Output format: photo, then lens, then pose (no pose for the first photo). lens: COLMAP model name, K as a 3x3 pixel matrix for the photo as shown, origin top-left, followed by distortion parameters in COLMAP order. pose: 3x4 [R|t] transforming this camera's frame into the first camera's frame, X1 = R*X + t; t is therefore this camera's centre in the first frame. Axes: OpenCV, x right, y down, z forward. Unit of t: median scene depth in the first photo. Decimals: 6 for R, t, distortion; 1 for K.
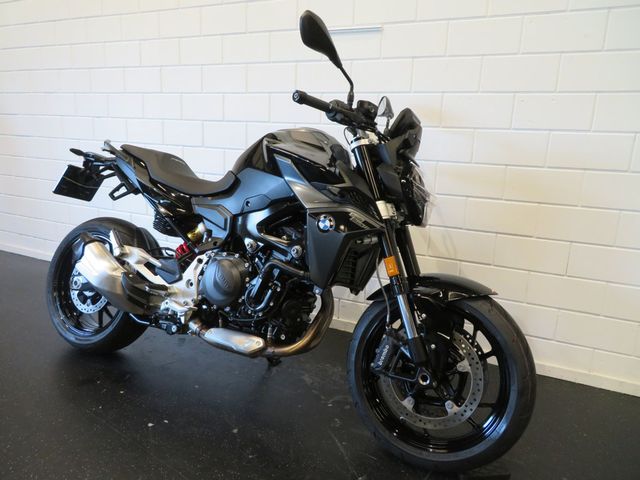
lens RADIAL K [[460.1, 0, 320.0], [0, 460.1, 240.0], [0, 0, 1]] dist [-0.003828, -0.001647]
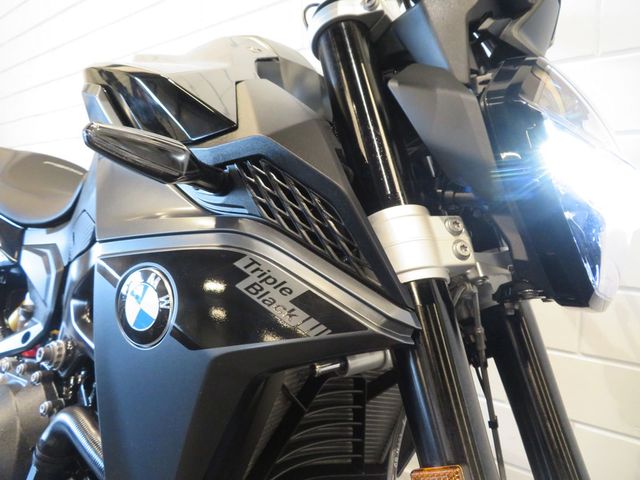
lens RADIAL K [[460.1, 0, 320.0], [0, 460.1, 240.0], [0, 0, 1]] dist [-0.003828, -0.001647]
pose [[0.972003, -0.024352, -0.233705, 0.135619], [-0.000779, 0.994276, -0.106842, -0.037960], [0.234969, 0.104033, 0.966420, 0.702230]]
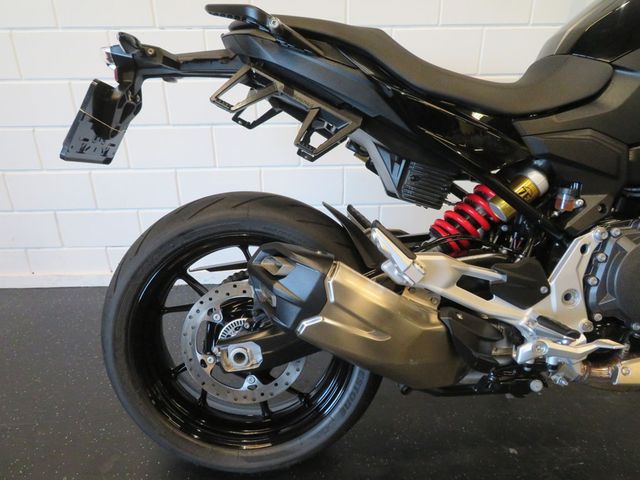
lens RADIAL K [[460.1, 0, 320.0], [0, 460.1, 240.0], [0, 0, 1]] dist [-0.003828, -0.001647]
pose [[0.876946, -0.237940, 0.417554, -0.767262], [0.145233, 0.959421, 0.241702, -0.133616], [-0.458120, -0.151317, 0.875916, 0.747789]]
